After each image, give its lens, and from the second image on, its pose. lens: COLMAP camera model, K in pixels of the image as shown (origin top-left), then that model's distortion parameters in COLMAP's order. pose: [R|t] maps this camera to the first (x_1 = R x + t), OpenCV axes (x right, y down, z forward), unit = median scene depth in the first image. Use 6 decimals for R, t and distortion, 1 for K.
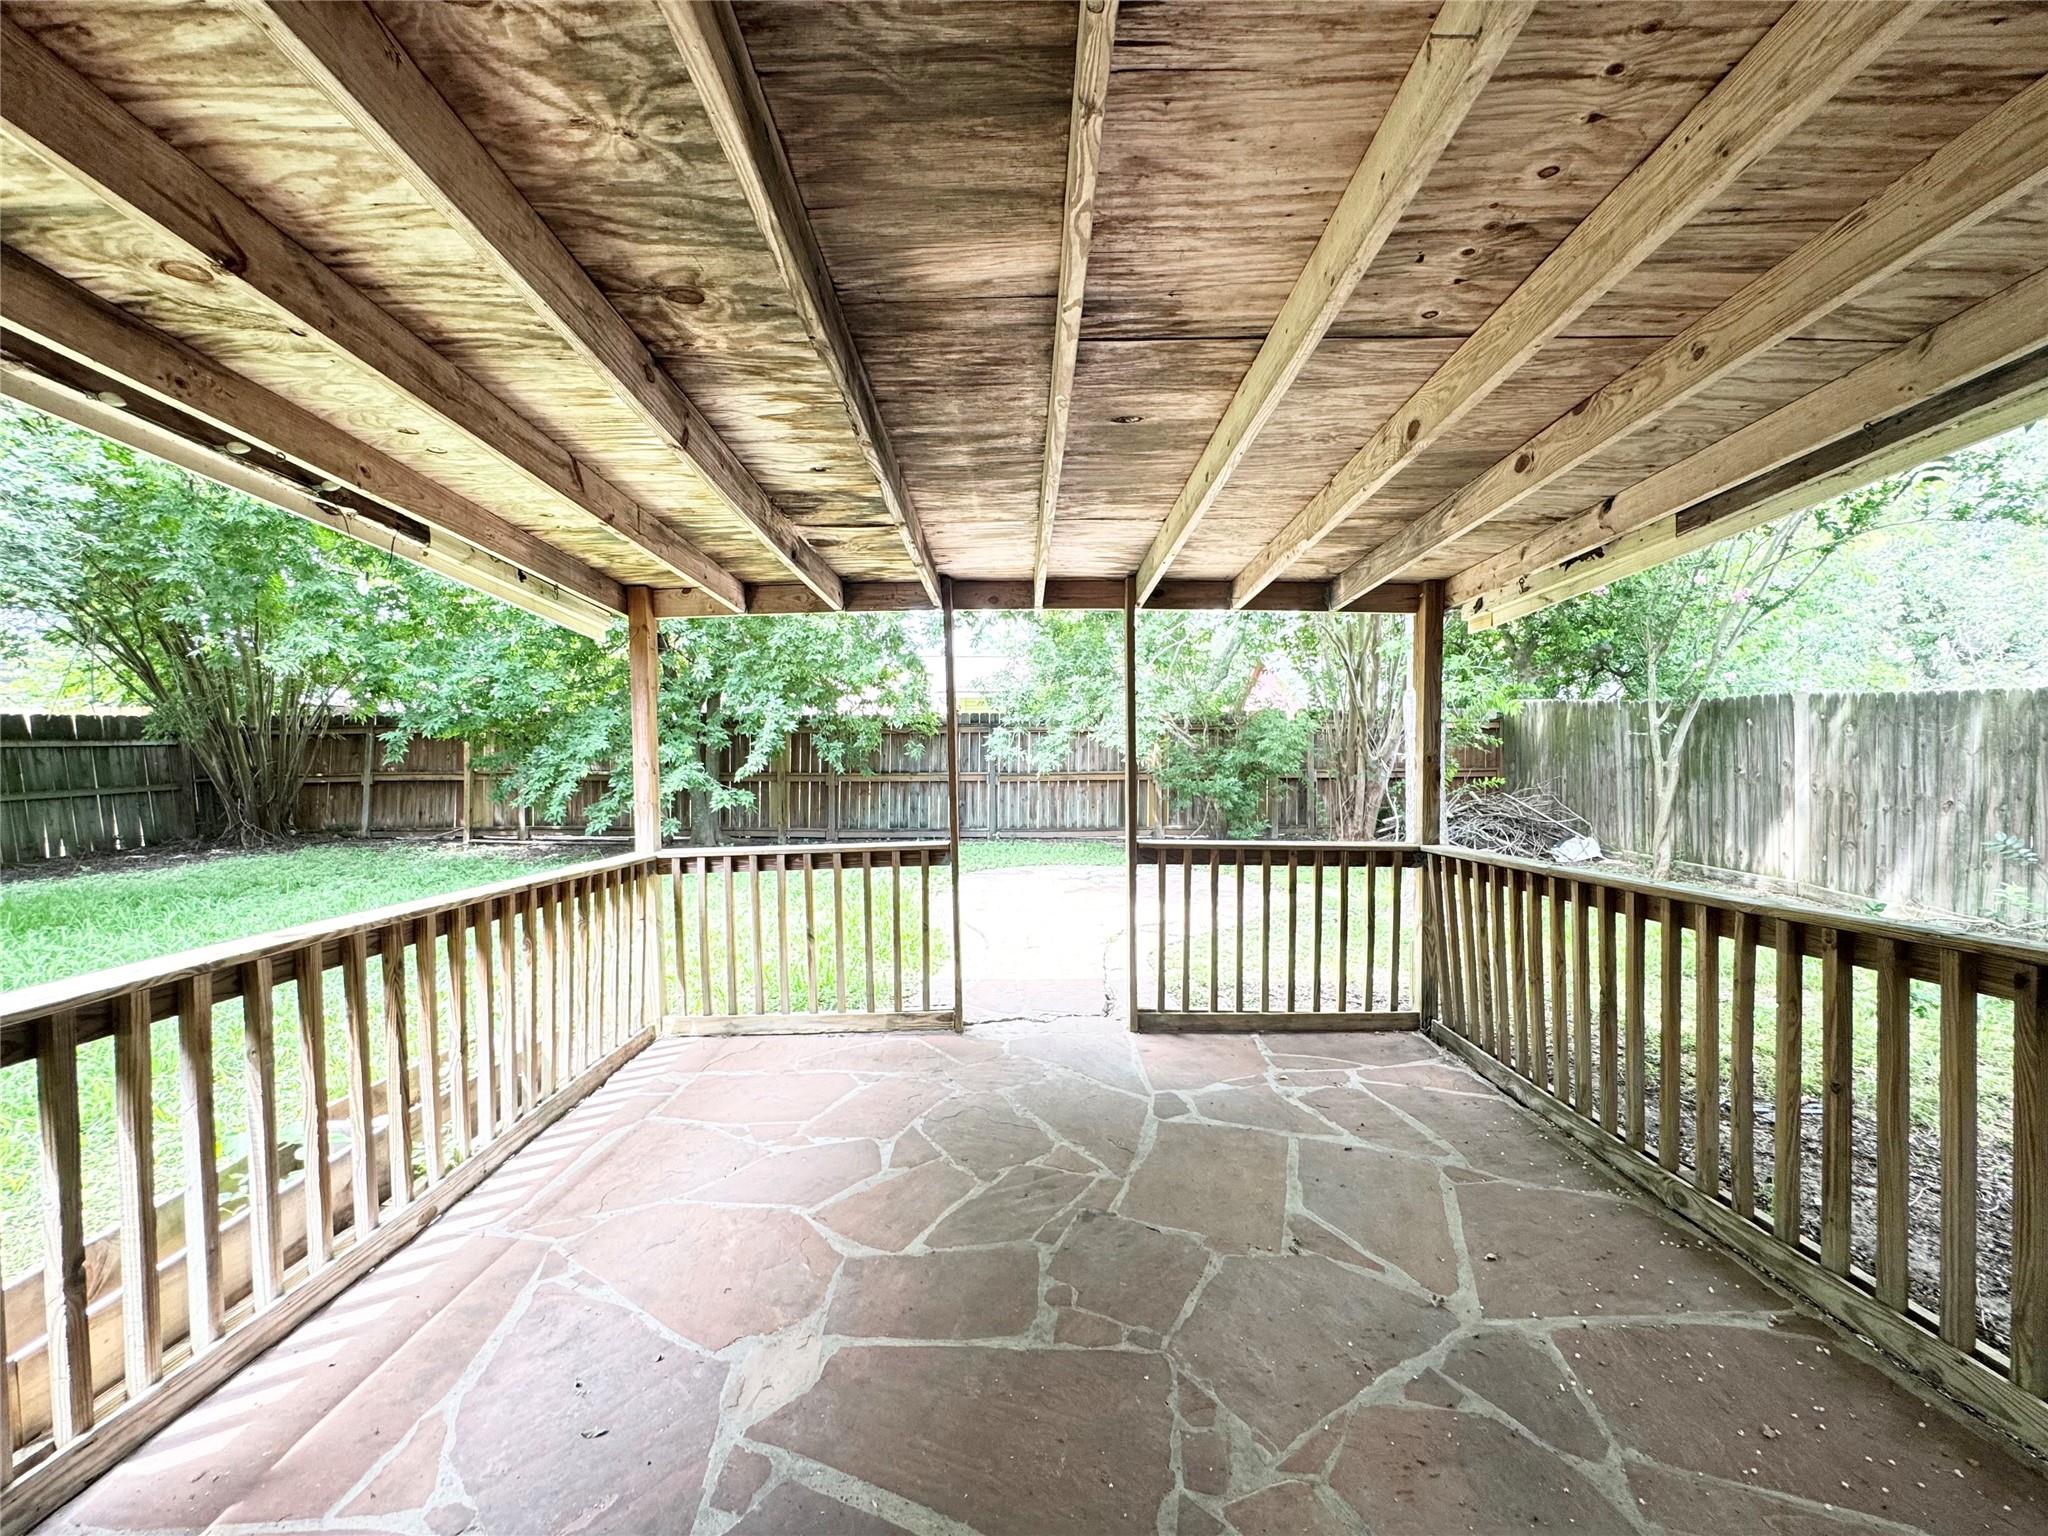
lens RADIAL K [[831.0, 0, 1018.7], [0, 831.0, 763.4], [0, 0, 1]] dist [0.000240, 0.000217]
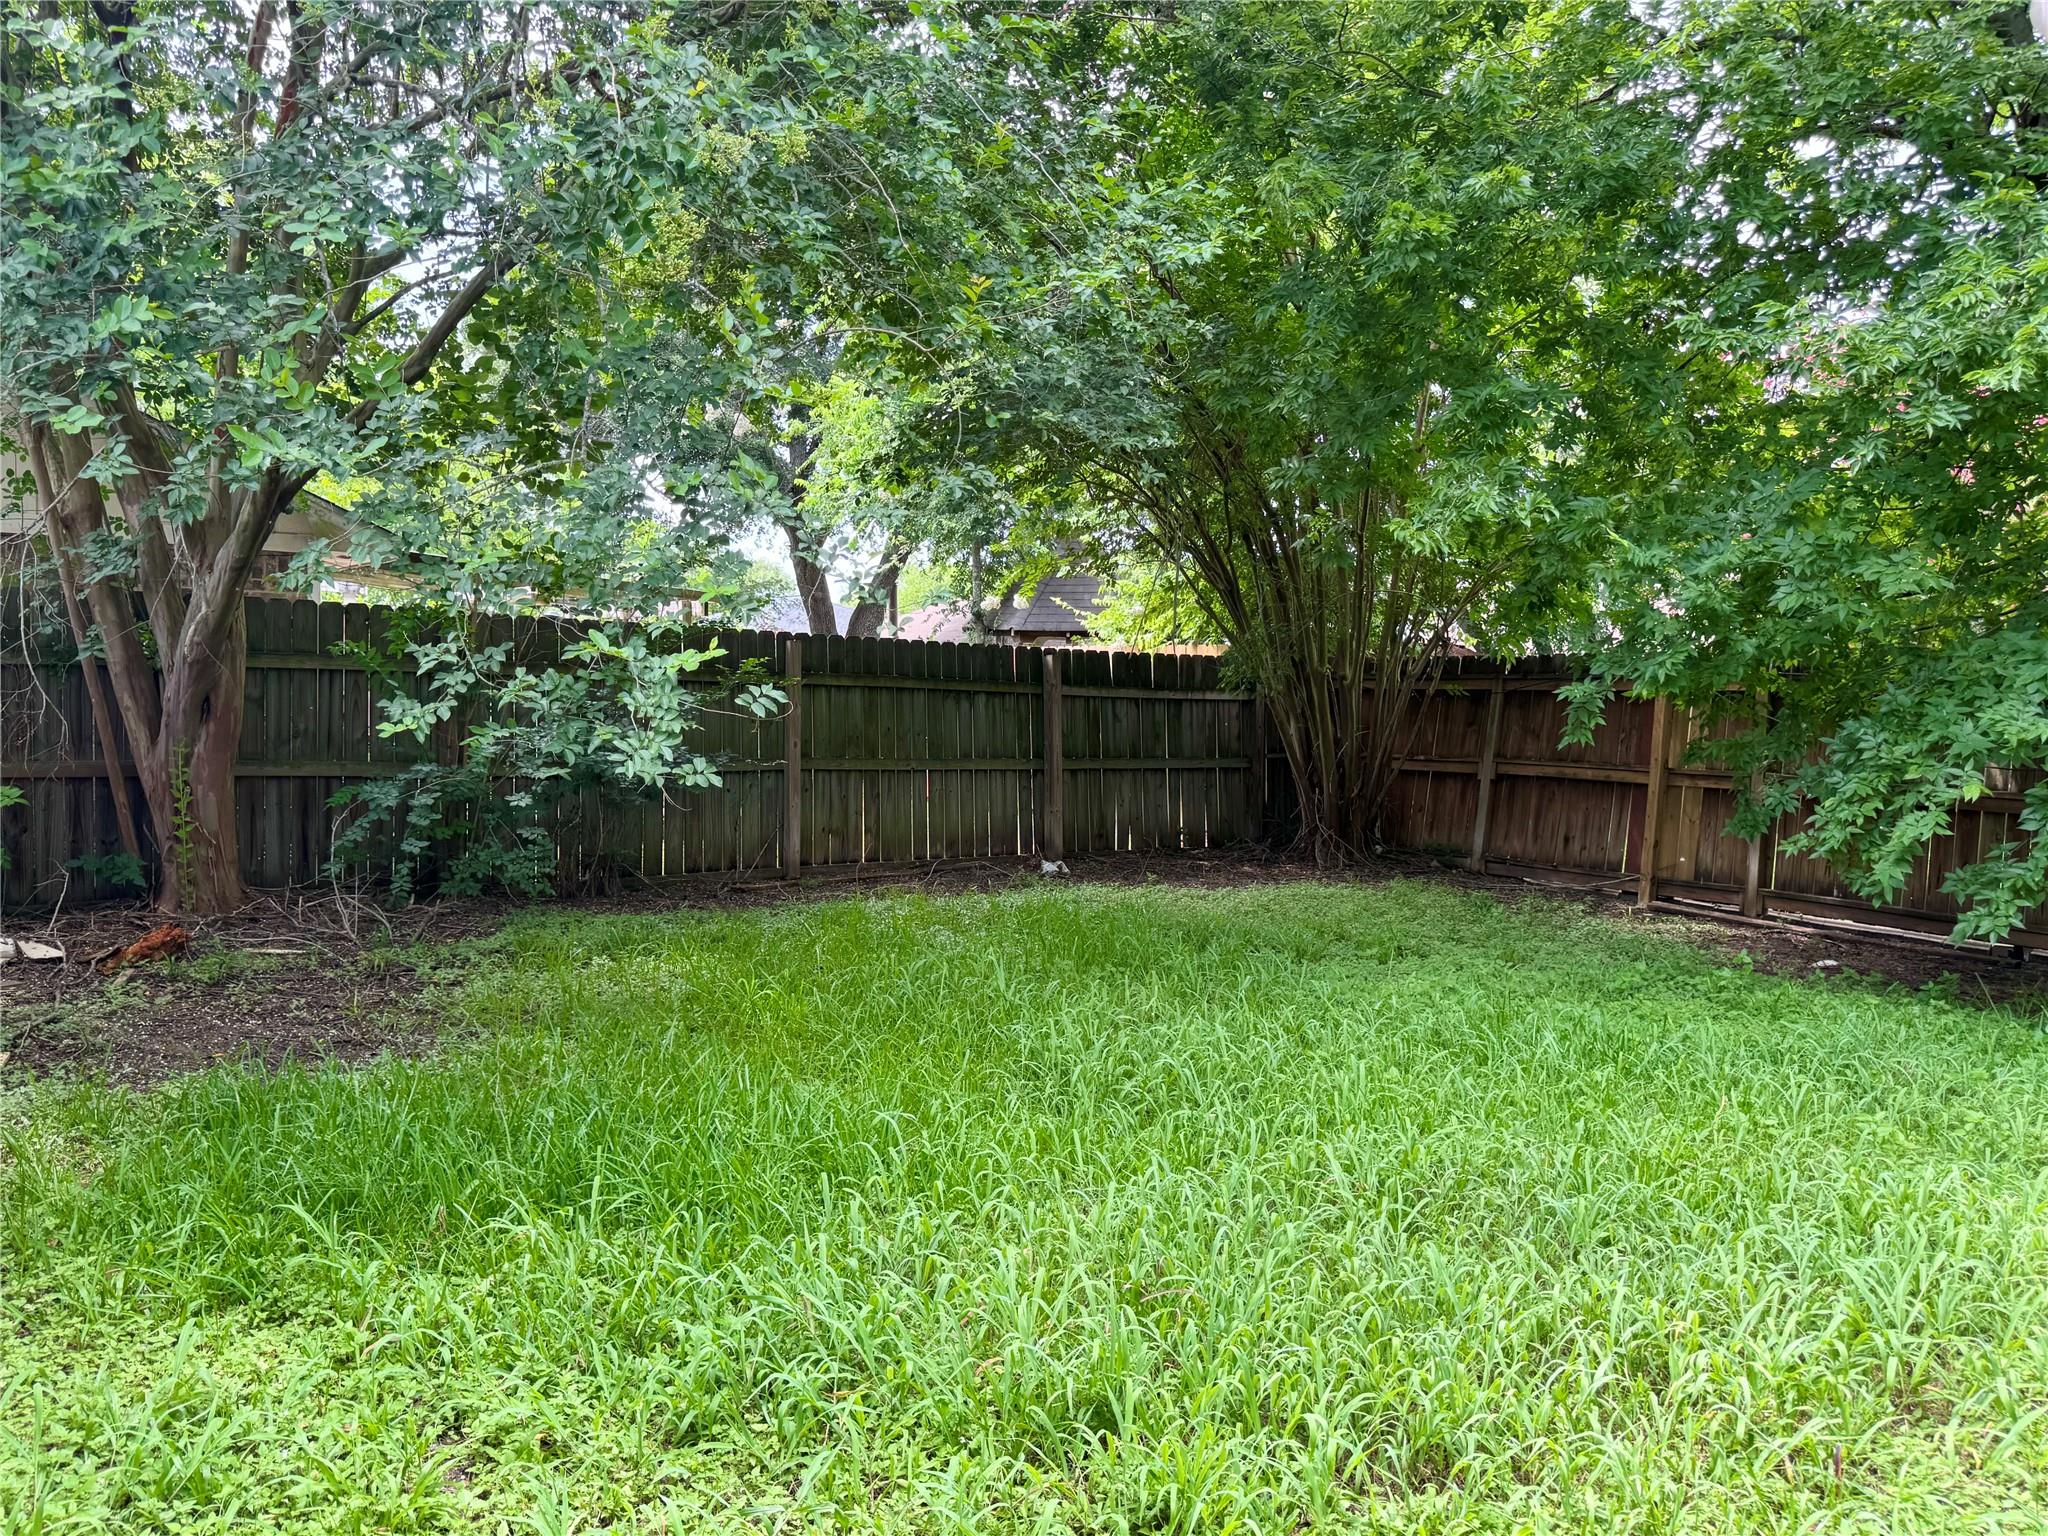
lens RADIAL K [[1491.8, 0, 1023.5], [0, 1491.8, 768.1], [0, 0, 1]] dist [0.005701, 0.001155]
pose [[0.596424, 0.063029, -0.800191, -0.173910], [-0.059291, 0.997648, 0.034390, 0.001732], [0.800476, 0.026933, 0.598759, 0.150077]]
